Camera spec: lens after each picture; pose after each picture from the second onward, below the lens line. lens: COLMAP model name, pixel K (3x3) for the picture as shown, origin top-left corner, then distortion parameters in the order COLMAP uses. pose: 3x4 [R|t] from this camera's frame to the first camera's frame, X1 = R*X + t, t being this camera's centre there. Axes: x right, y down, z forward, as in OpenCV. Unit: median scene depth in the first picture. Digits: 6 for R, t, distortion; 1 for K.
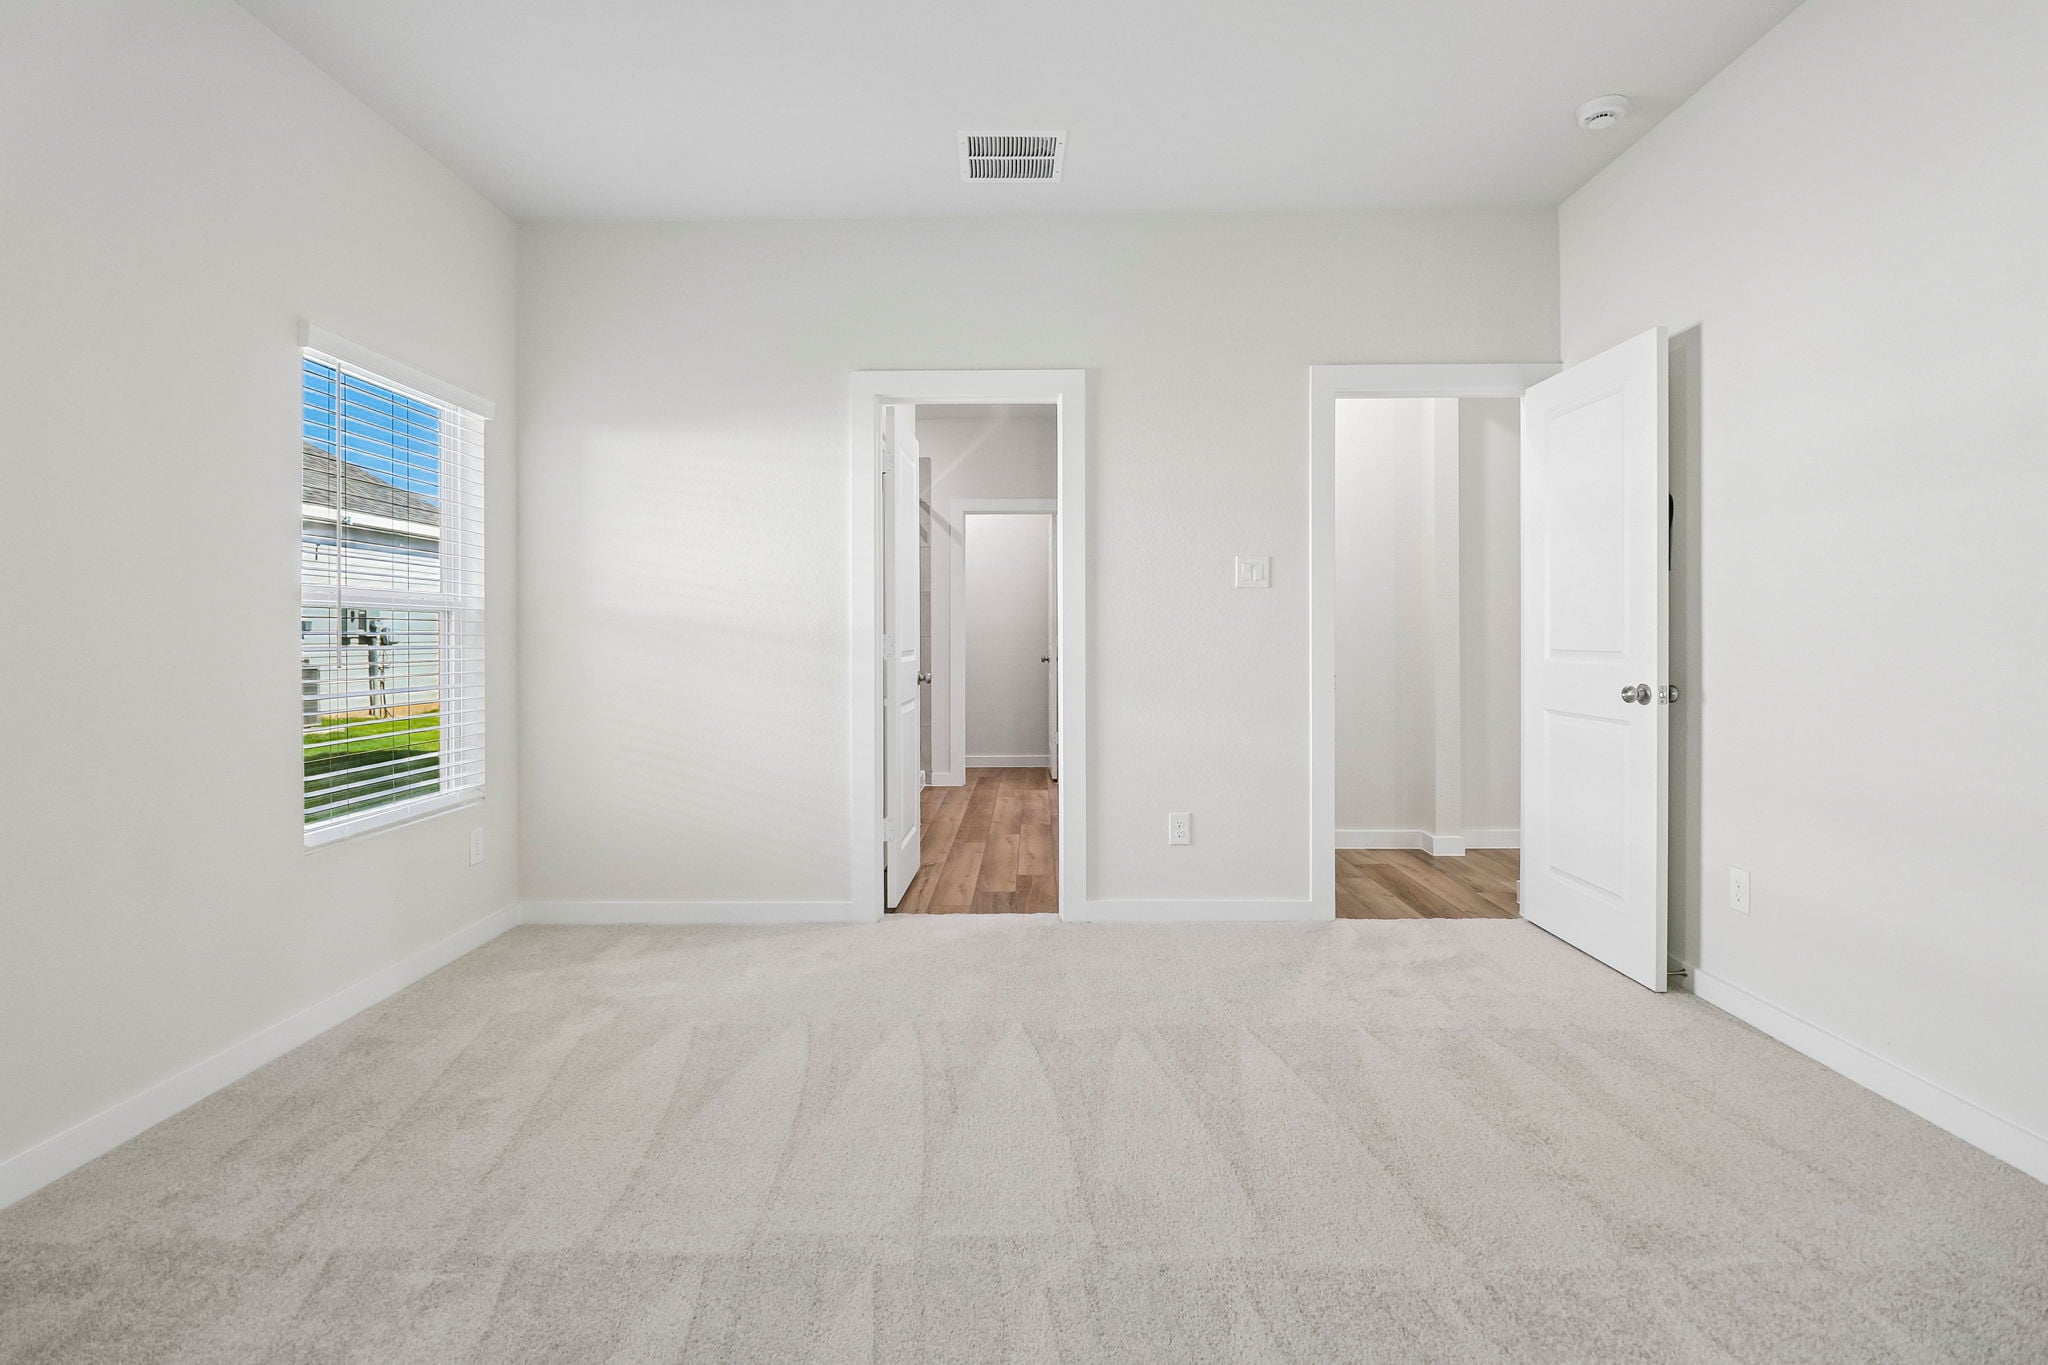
lens RADIAL K [[950.6, 0, 1009.5], [0, 950.6, 642.2], [0, 0, 1]] dist [-0.000227, -0.012273]
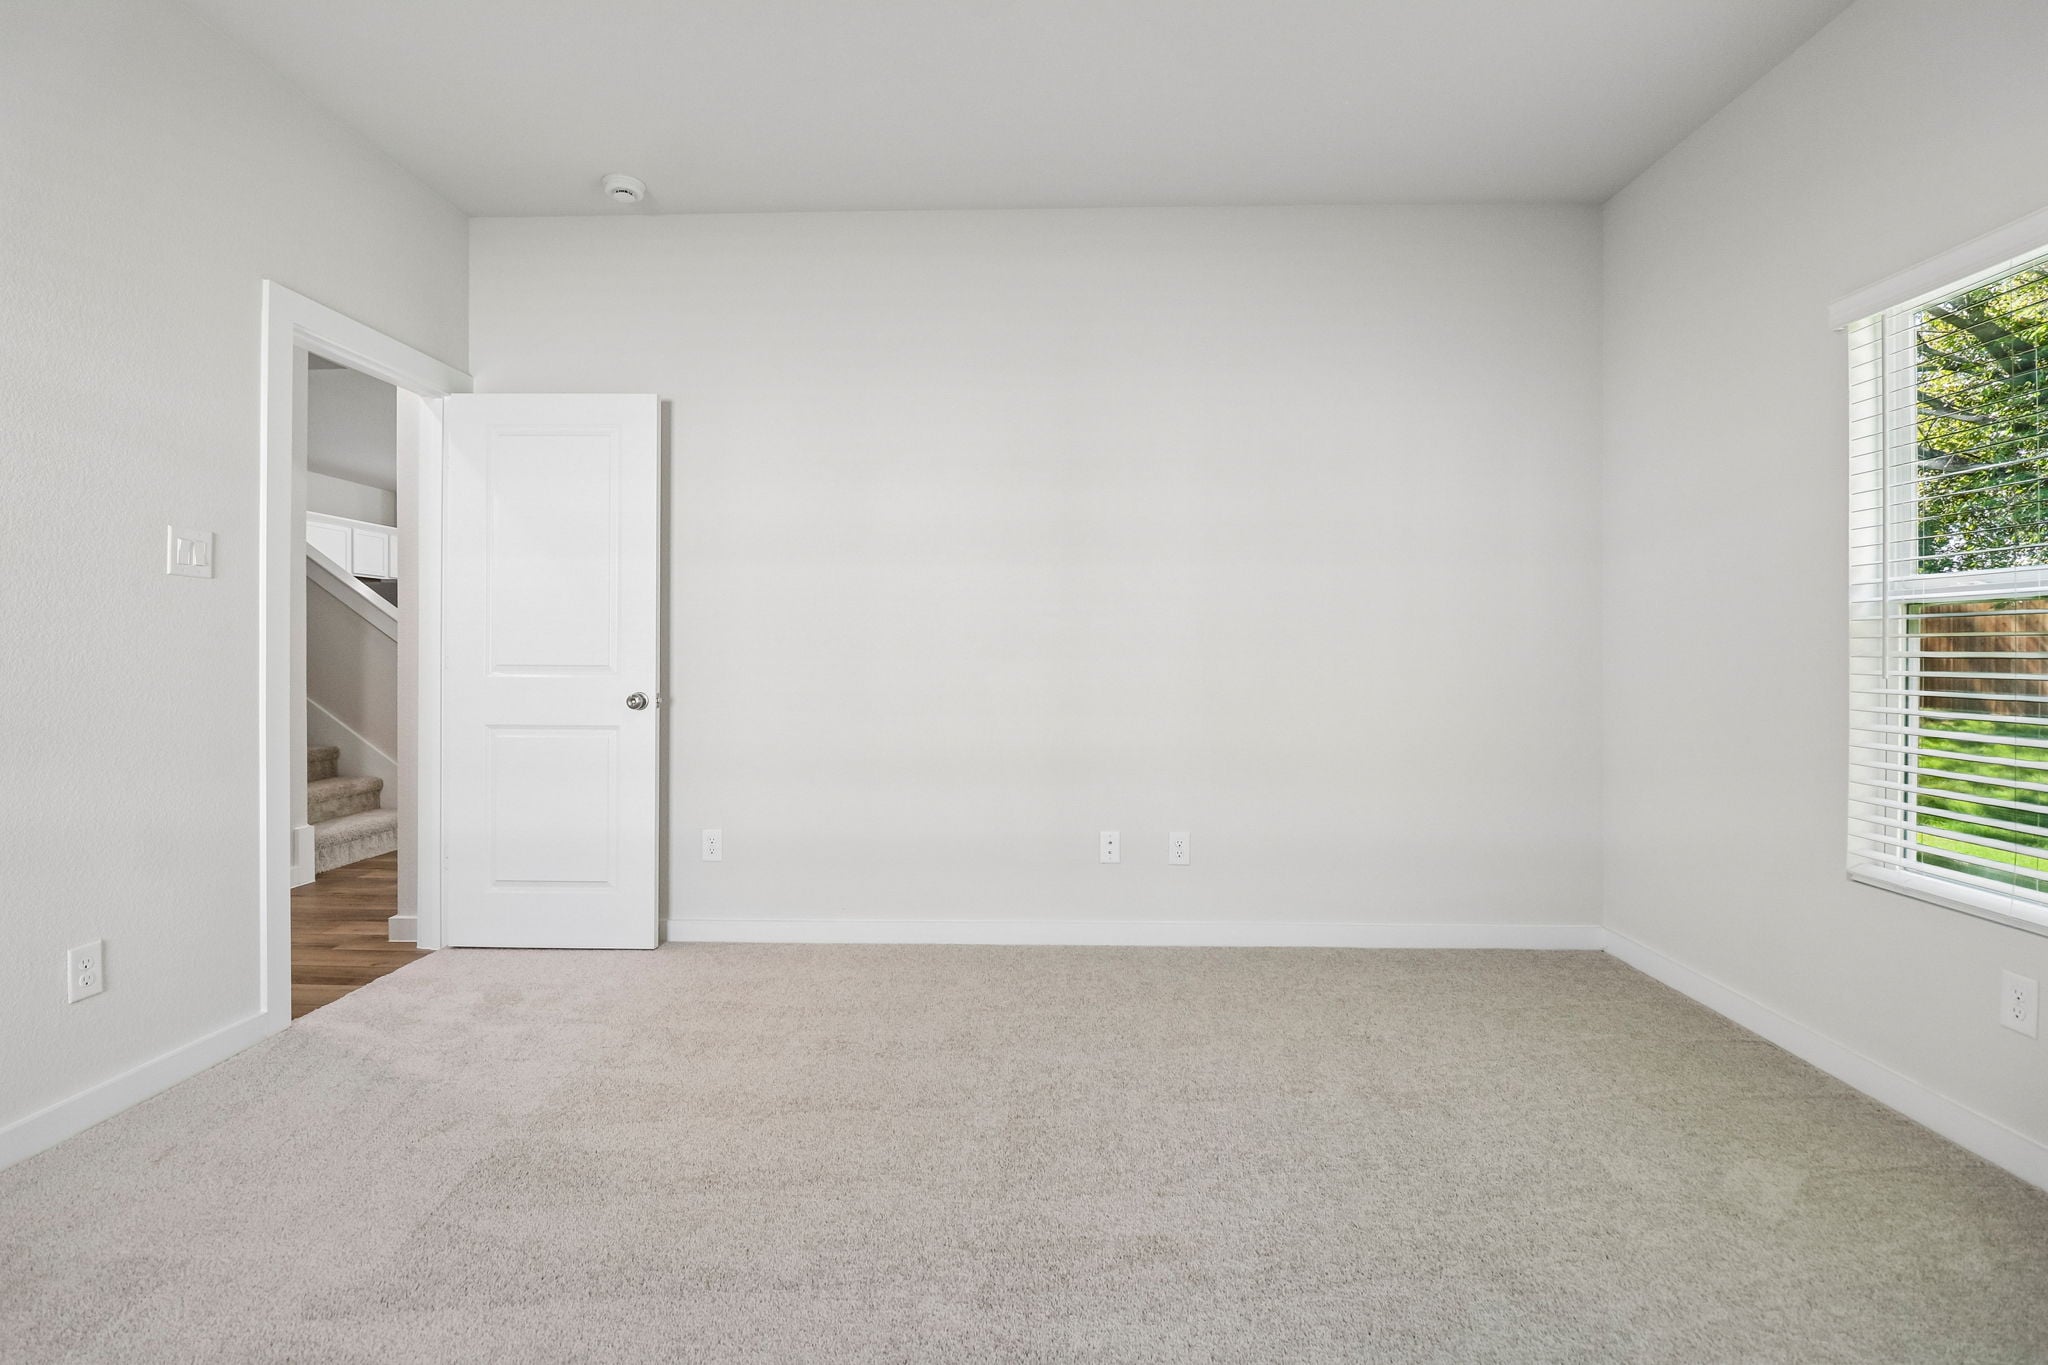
lens RADIAL K [[964.3, 0, 983.1], [0, 964.3, 665.2], [0, 0, 1]] dist [0.000118, -0.013195]
pose [[0.023121, -0.001373, 0.999732, -0.515675], [0.007910, 0.999968, 0.001190, 0.011779], [-0.999701, 0.007880, 0.023131, 0.546430]]
